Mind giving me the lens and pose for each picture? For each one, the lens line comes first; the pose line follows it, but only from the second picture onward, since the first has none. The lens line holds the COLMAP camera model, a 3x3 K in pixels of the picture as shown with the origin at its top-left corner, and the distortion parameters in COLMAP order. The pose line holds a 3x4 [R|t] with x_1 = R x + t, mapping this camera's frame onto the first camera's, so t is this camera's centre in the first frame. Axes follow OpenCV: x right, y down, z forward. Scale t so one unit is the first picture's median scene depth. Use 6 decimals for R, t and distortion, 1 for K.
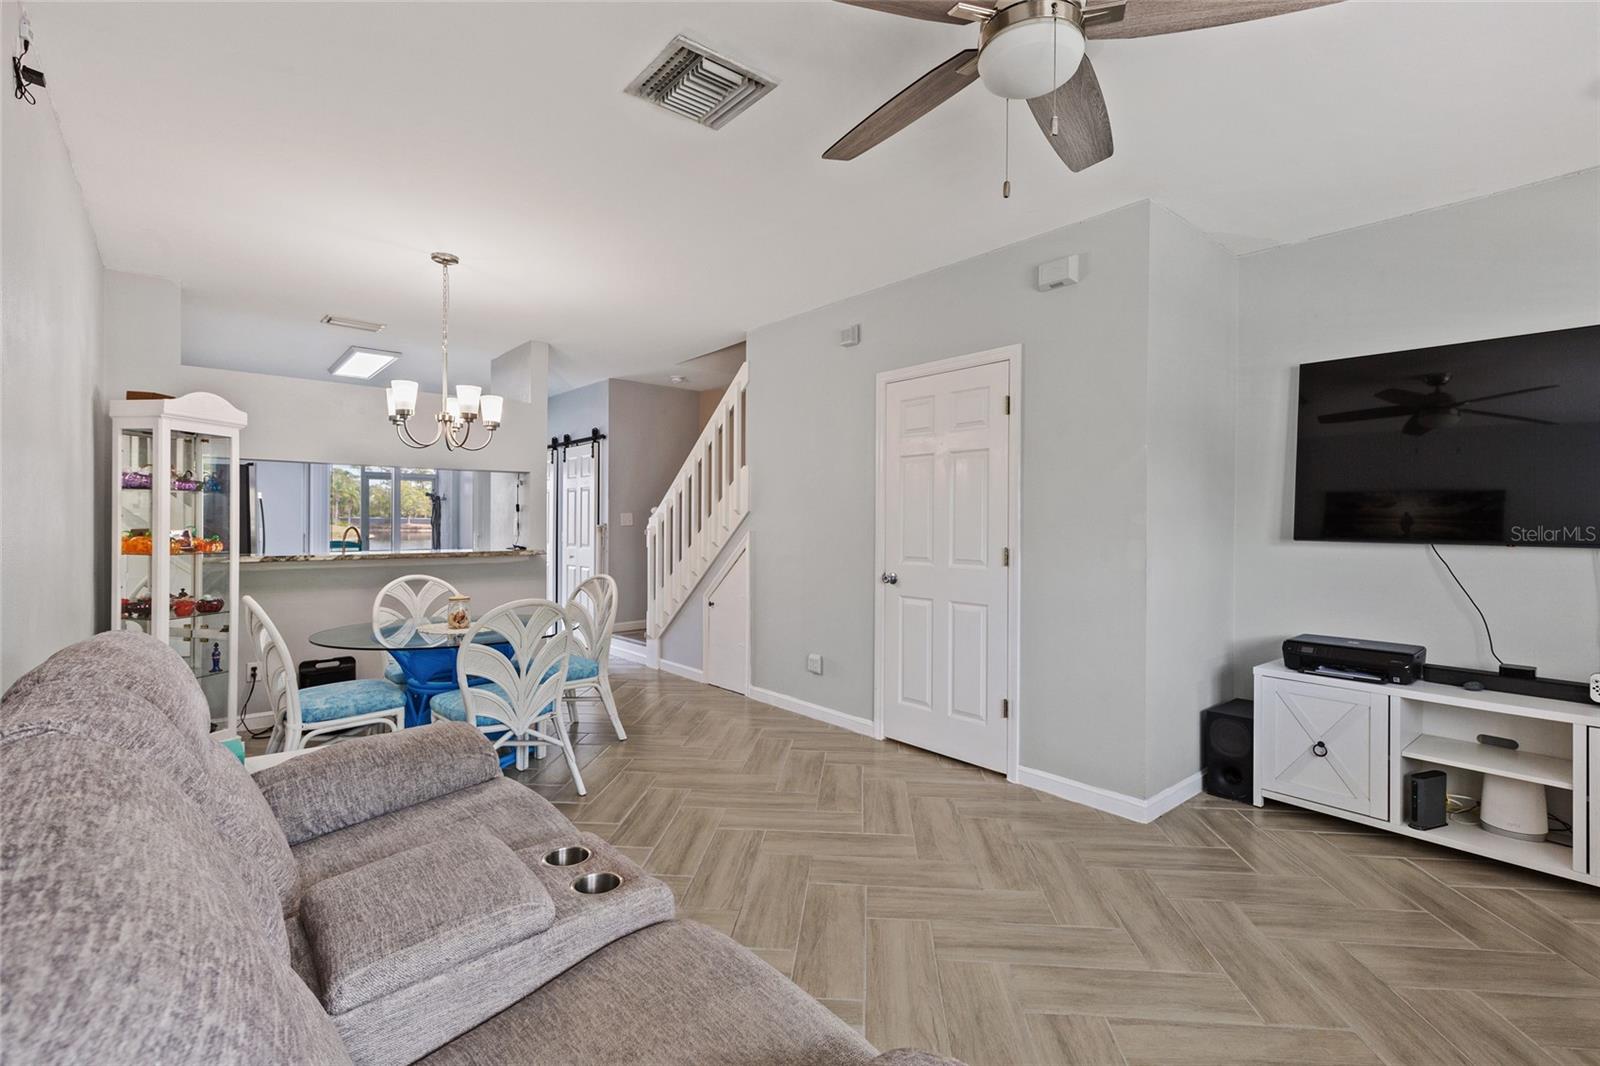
lens RADIAL K [[706.9, 0, 808.1], [0, 706.9, 521.6], [0, 0, 1]] dist [0.001436, -0.000165]
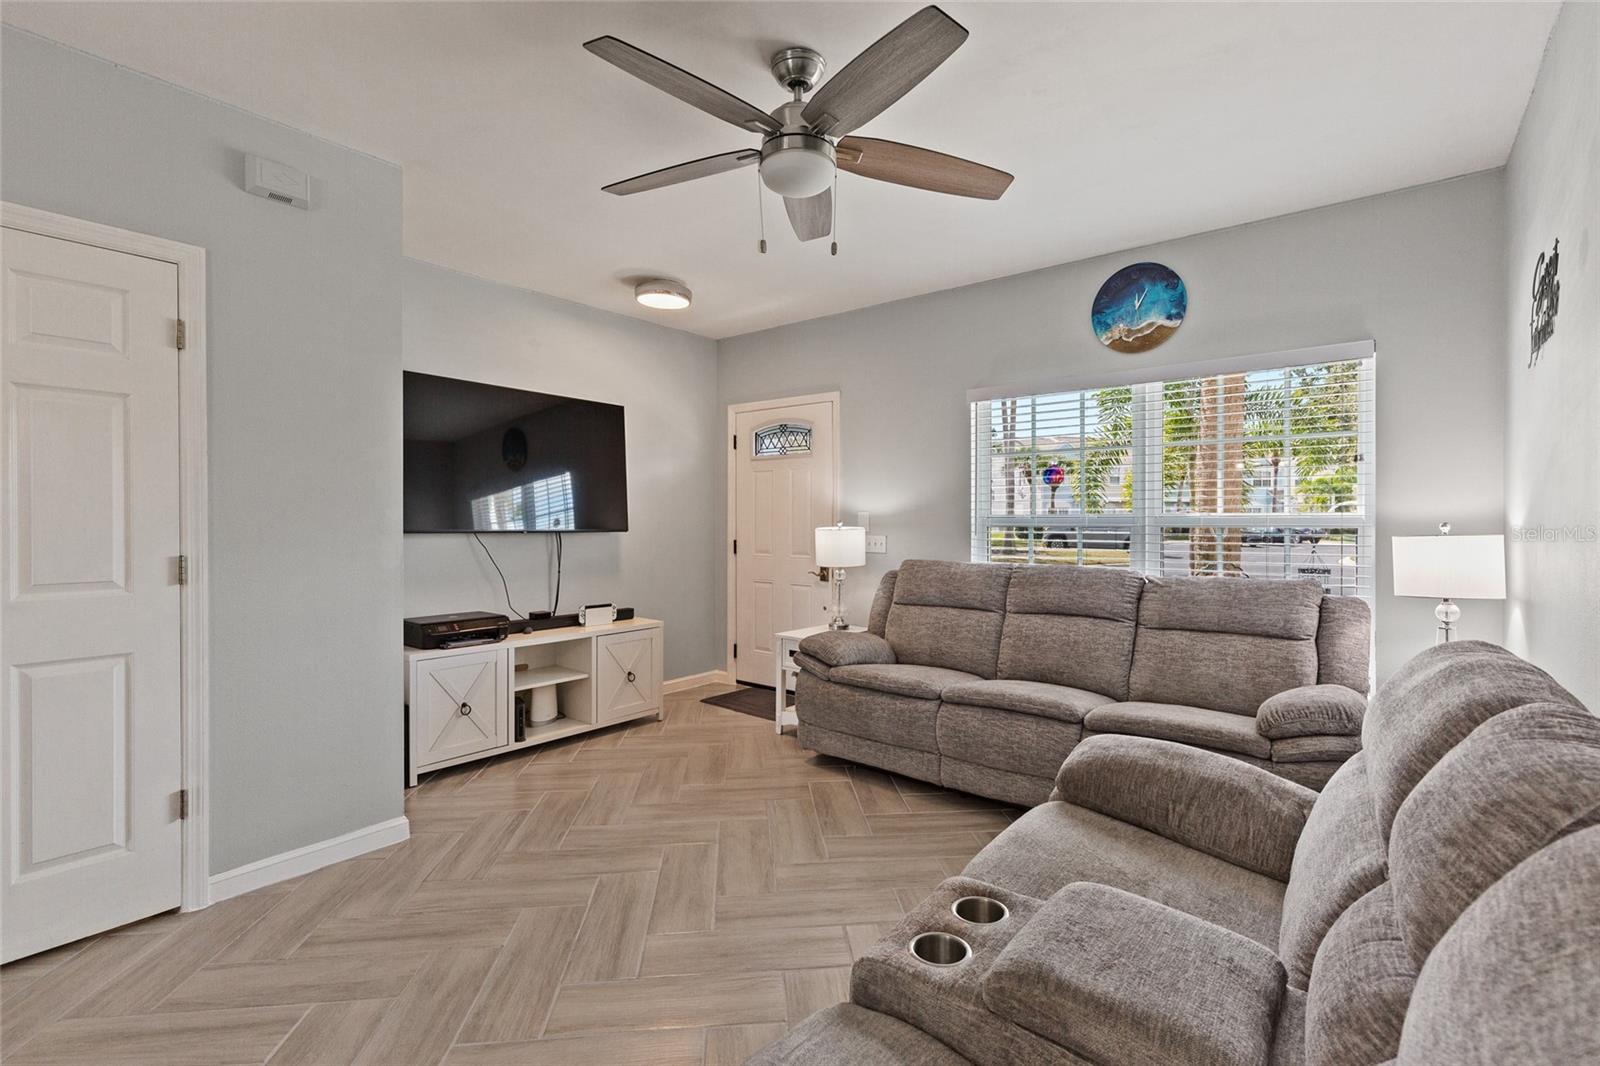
lens RADIAL K [[706.9, 0, 807.4], [0, 706.9, 530.4], [0, 0, 1]] dist [0.001436, -0.000165]
pose [[-0.170531, -0.016902, 0.985207, -0.478791], [0.004068, 0.999832, 0.017857, 0.004975], [-0.985344, 0.007053, -0.170434, 0.578130]]
